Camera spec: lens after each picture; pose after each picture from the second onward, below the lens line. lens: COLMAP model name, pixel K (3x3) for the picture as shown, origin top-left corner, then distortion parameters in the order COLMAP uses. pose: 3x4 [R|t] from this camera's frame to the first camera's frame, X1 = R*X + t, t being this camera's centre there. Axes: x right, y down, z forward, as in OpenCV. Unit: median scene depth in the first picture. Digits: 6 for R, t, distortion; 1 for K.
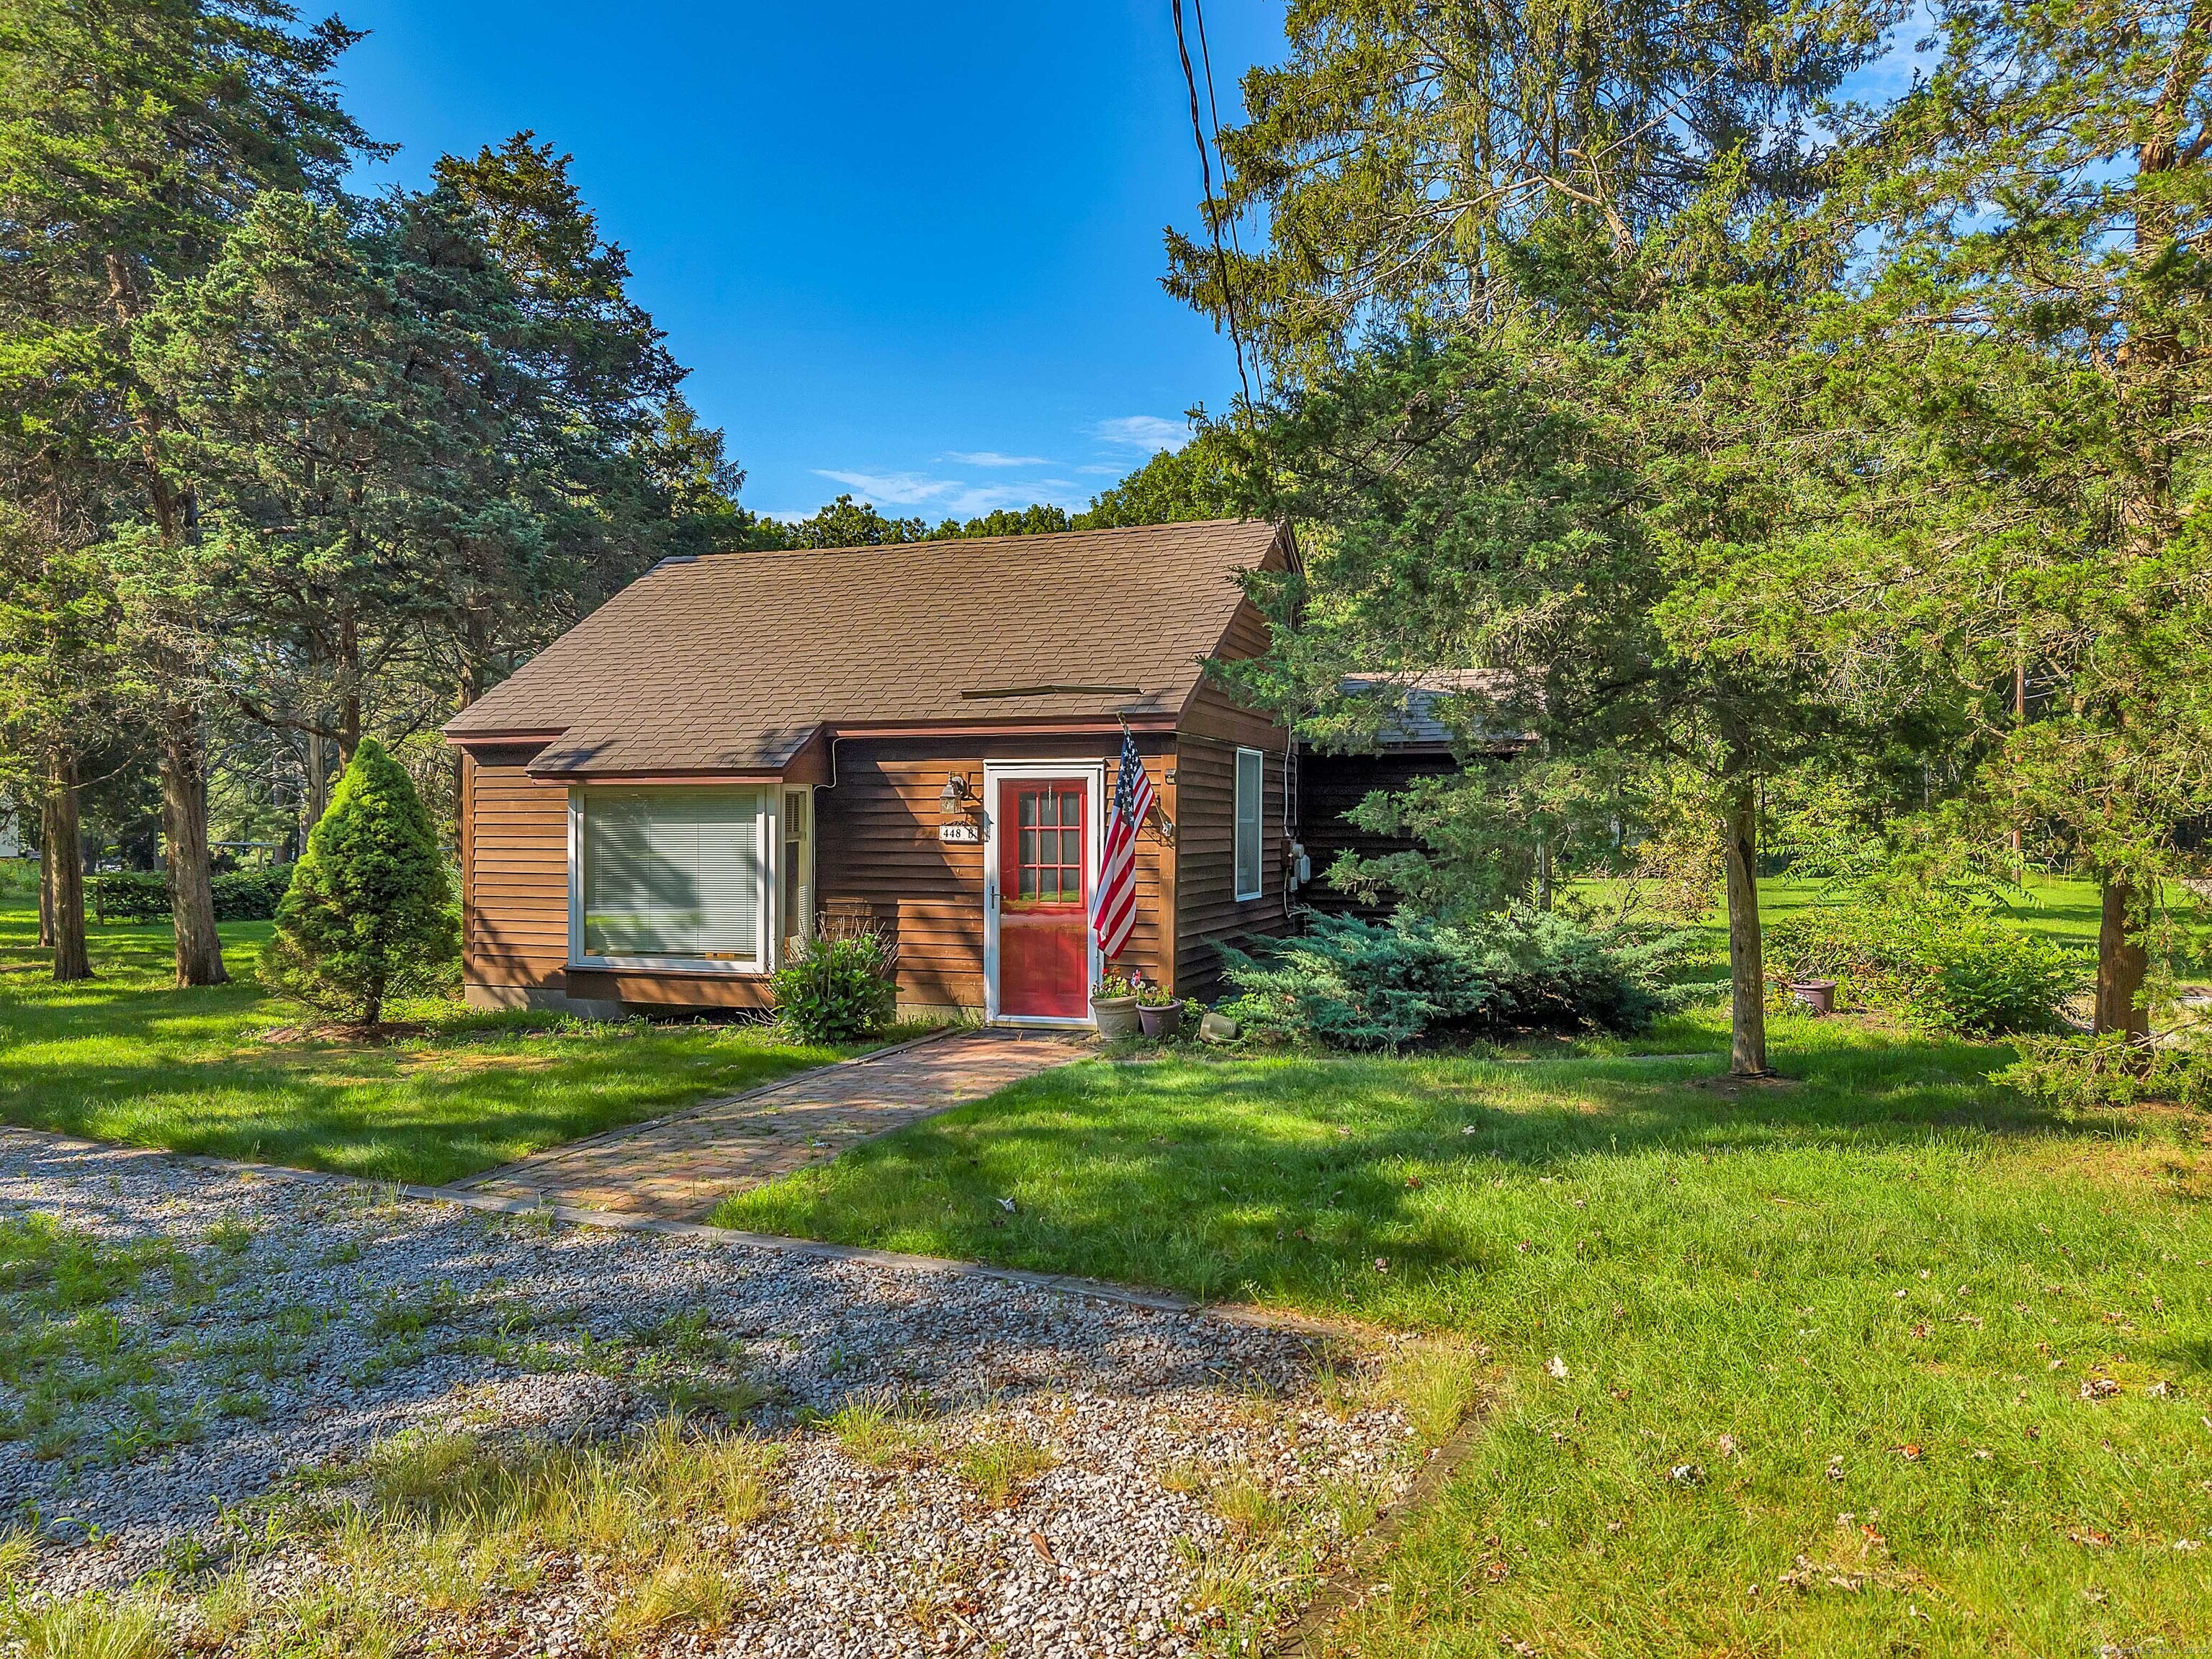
lens RADIAL K [[1541.6, 0, 1106.0], [0, 1541.6, 829.5], [0, 0, 1]] dist [0.053892, -0.001418]
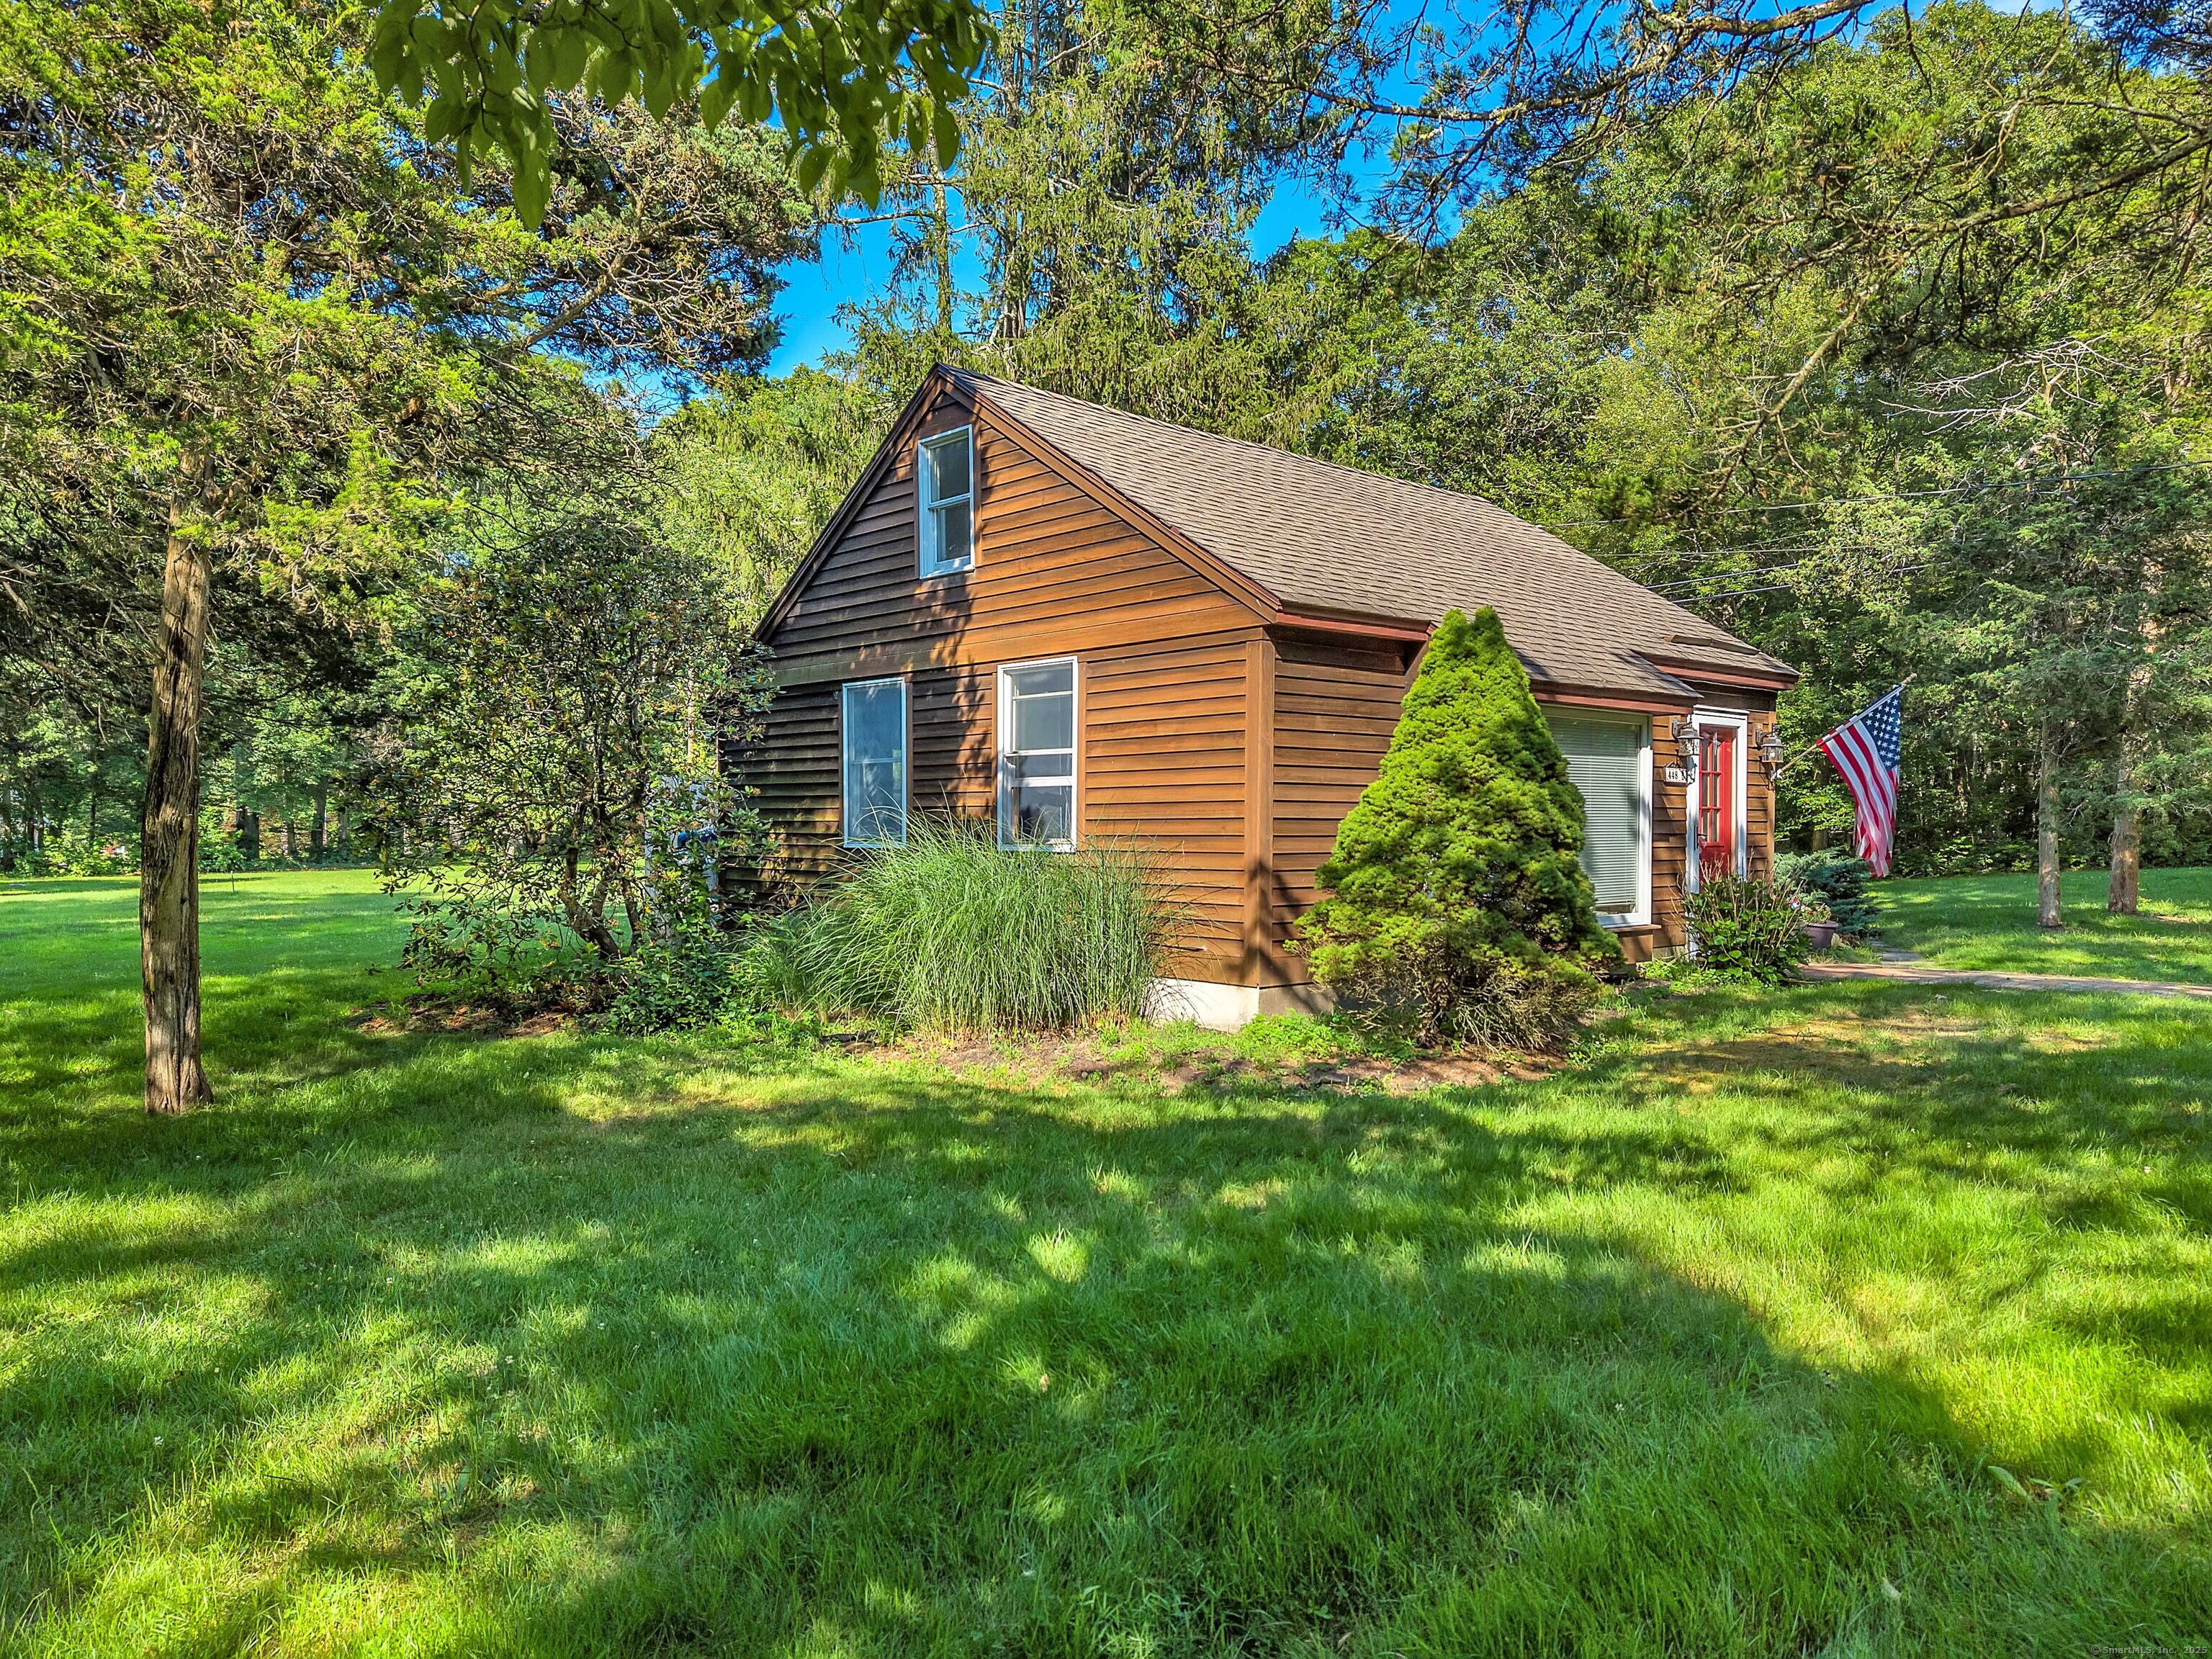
lens RADIAL K [[1541.6, 0, 1106.0], [0, 1541.6, 829.5], [0, 0, 1]] dist [0.053892, -0.001418]
pose [[0.438980, -0.008268, 0.898459, -1.186480], [-0.006950, 0.999896, 0.012597, 0.028057], [-0.898470, -0.011775, 0.438877, 0.888803]]
